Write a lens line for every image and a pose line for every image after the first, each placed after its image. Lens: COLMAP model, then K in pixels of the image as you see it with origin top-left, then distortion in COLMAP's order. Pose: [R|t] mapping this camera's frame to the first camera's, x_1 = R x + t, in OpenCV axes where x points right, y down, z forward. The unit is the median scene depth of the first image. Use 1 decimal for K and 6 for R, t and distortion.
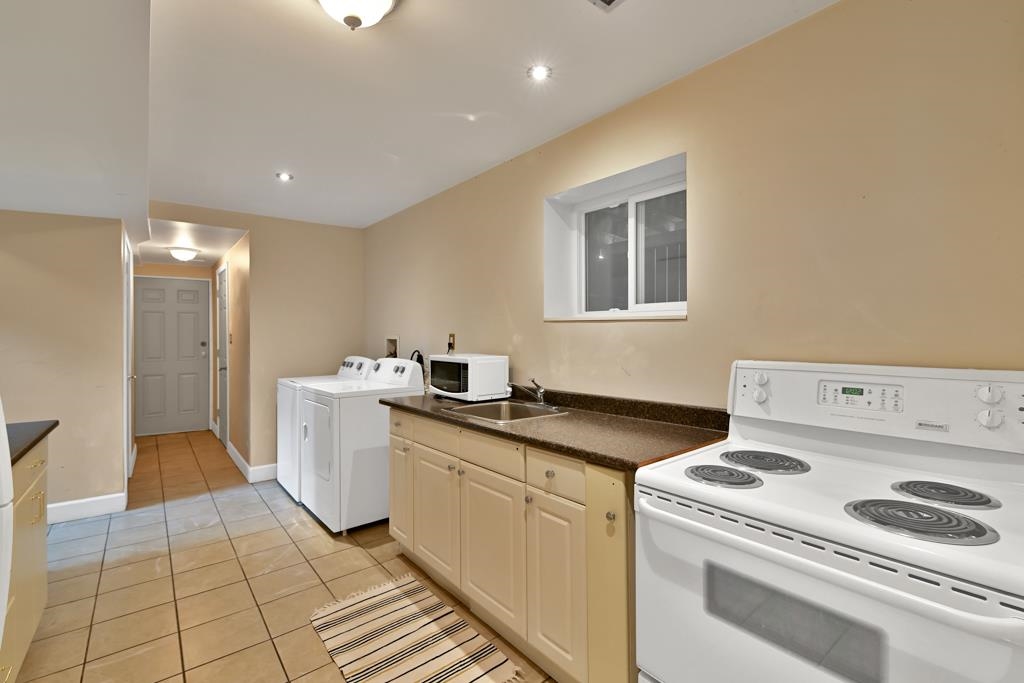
lens RADIAL K [[443.6, 0, 511.4], [0, 443.6, 340.8], [0, 0, 1]] dist [-0.004070, 0.001785]
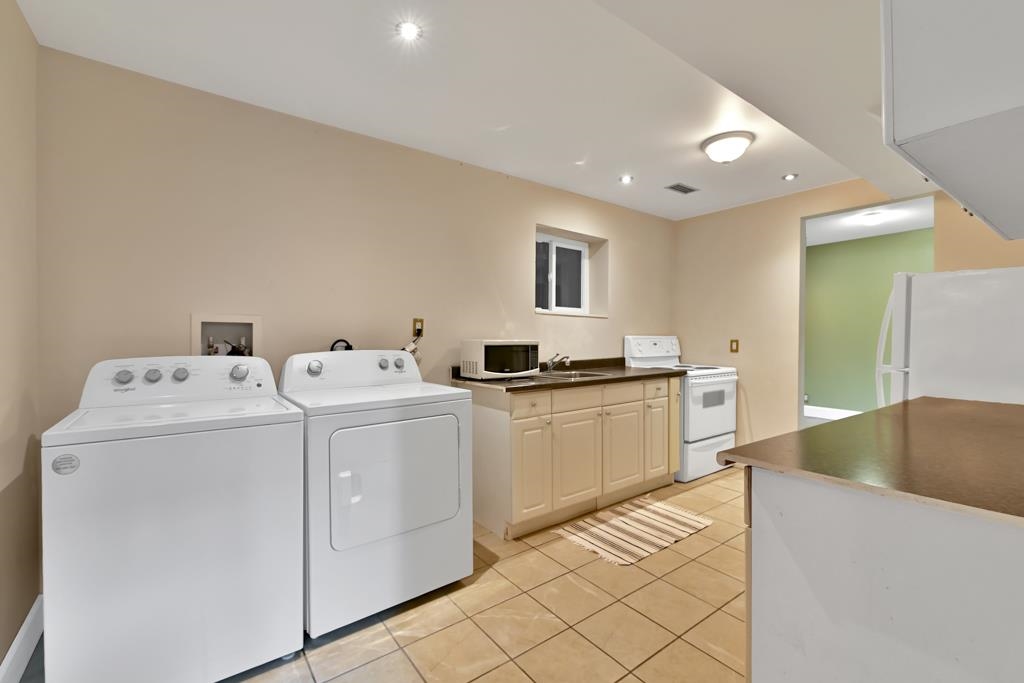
lens RADIAL K [[443.6, 0, 511.8], [0, 443.6, 337.7], [0, 0, 1]] dist [-0.004070, 0.001785]
pose [[0.043660, -0.003677, 0.999040, -1.386954], [0.006195, 0.999975, 0.003410, 0.028443], [-0.999027, 0.006040, 0.043681, 1.073120]]
